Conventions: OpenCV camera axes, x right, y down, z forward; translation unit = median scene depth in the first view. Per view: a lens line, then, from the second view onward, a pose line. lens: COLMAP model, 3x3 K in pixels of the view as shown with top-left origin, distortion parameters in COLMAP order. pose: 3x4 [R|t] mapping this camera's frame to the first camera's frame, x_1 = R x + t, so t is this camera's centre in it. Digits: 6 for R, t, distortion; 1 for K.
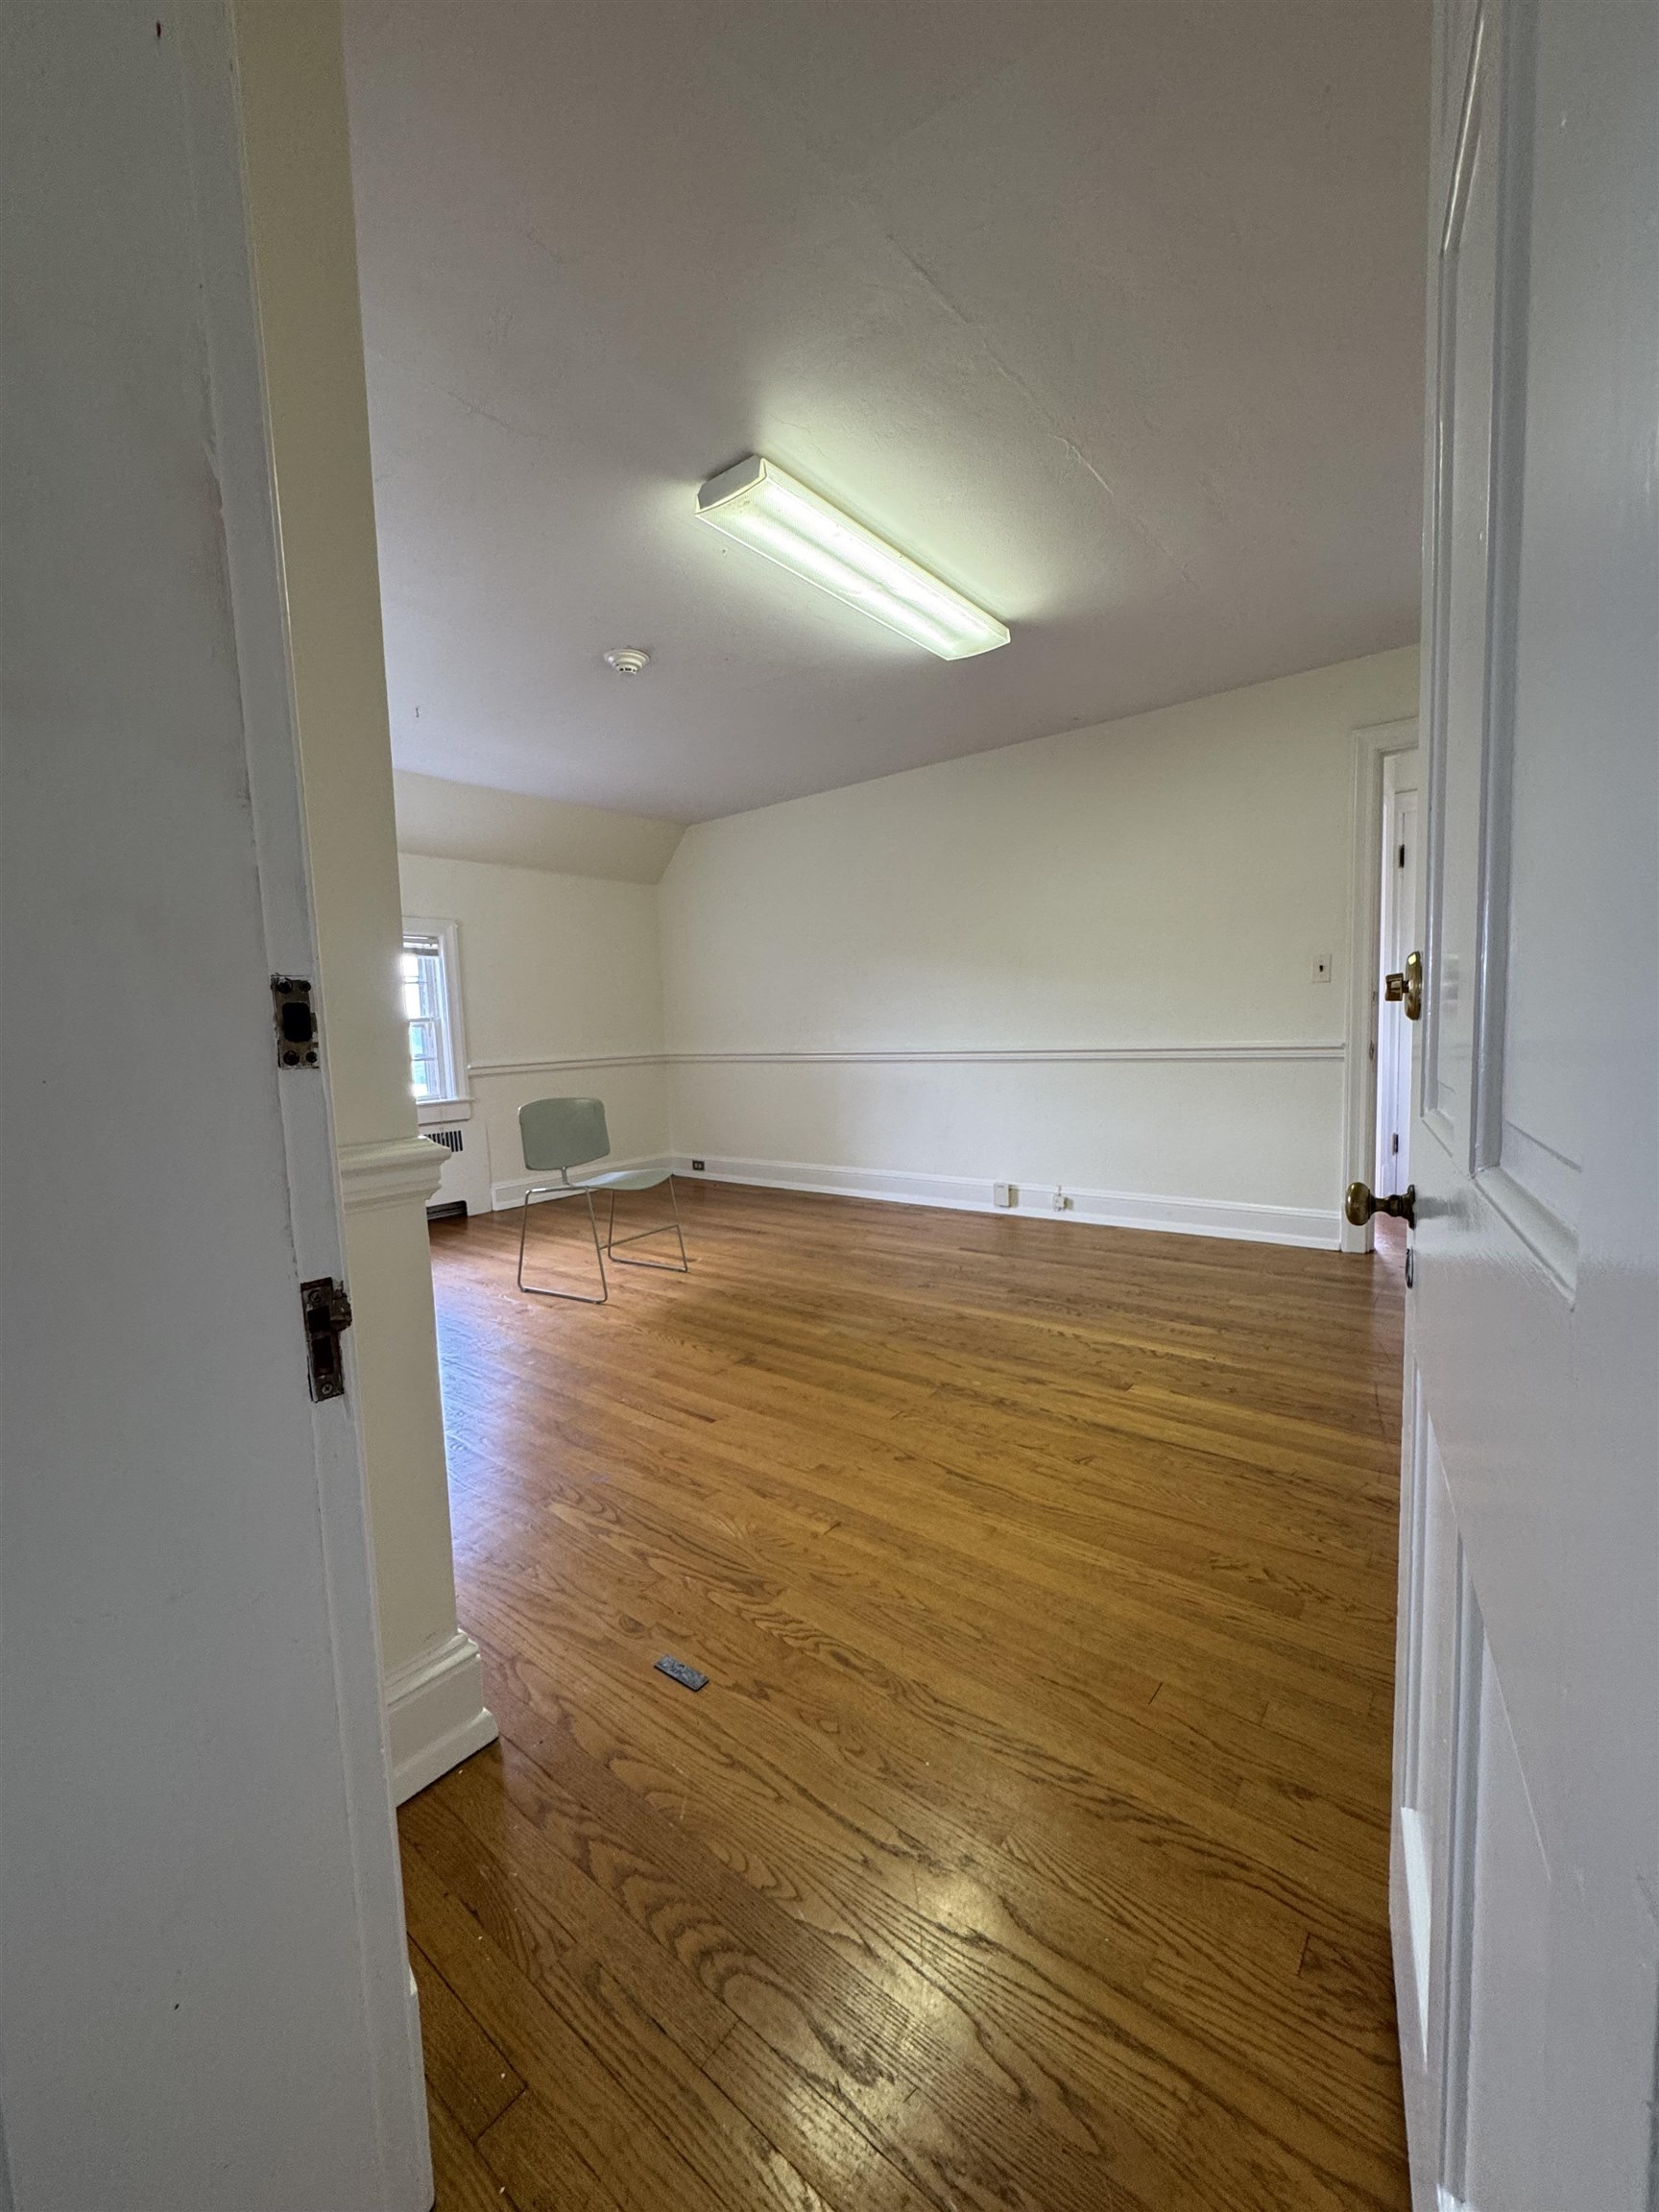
lens RADIAL K [[887.2, 0, 838.0], [0, 887.2, 1107.6], [0, 0, 1]] dist [-0.002838, 0.000686]
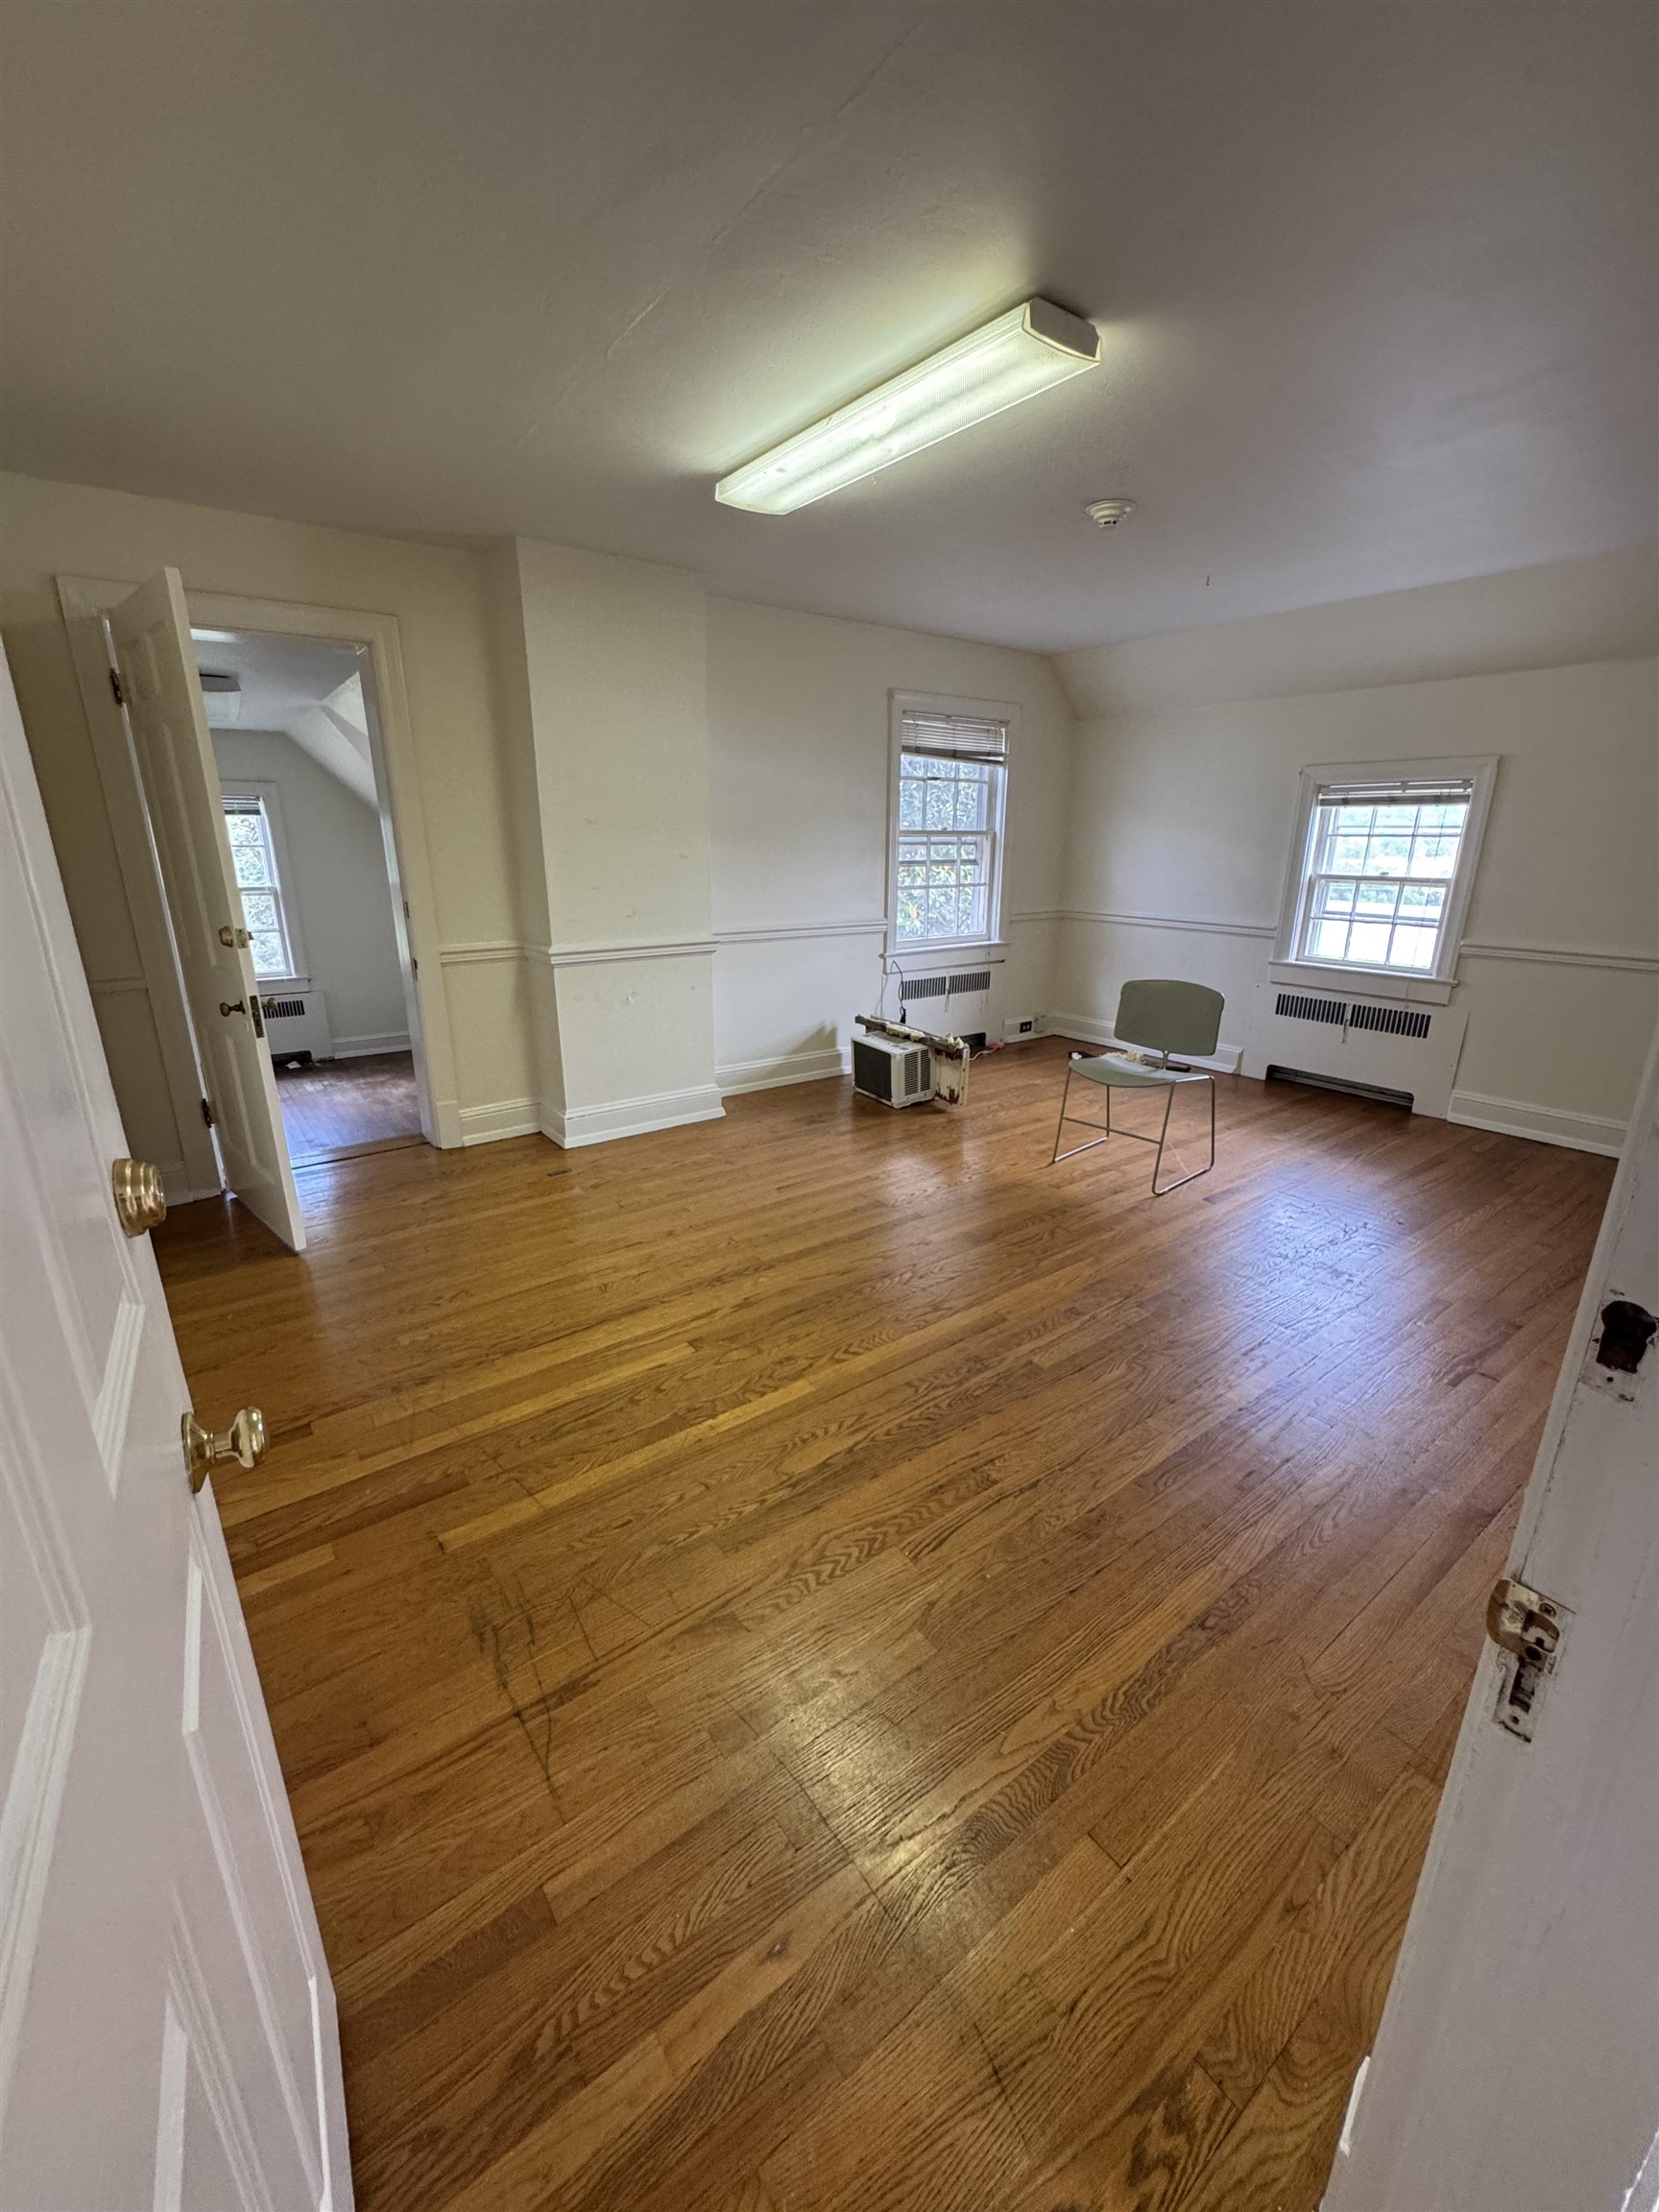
lens RADIAL K [[887.2, 0, 830.7], [0, 887.2, 1104.9], [0, 0, 1]] dist [-0.002838, 0.000686]
pose [[-0.260902, 0.310454, -0.914083, 1.048255], [-0.080973, 0.936504, 0.341181, -0.270552], [0.961963, 0.163031, -0.219197, 1.248631]]
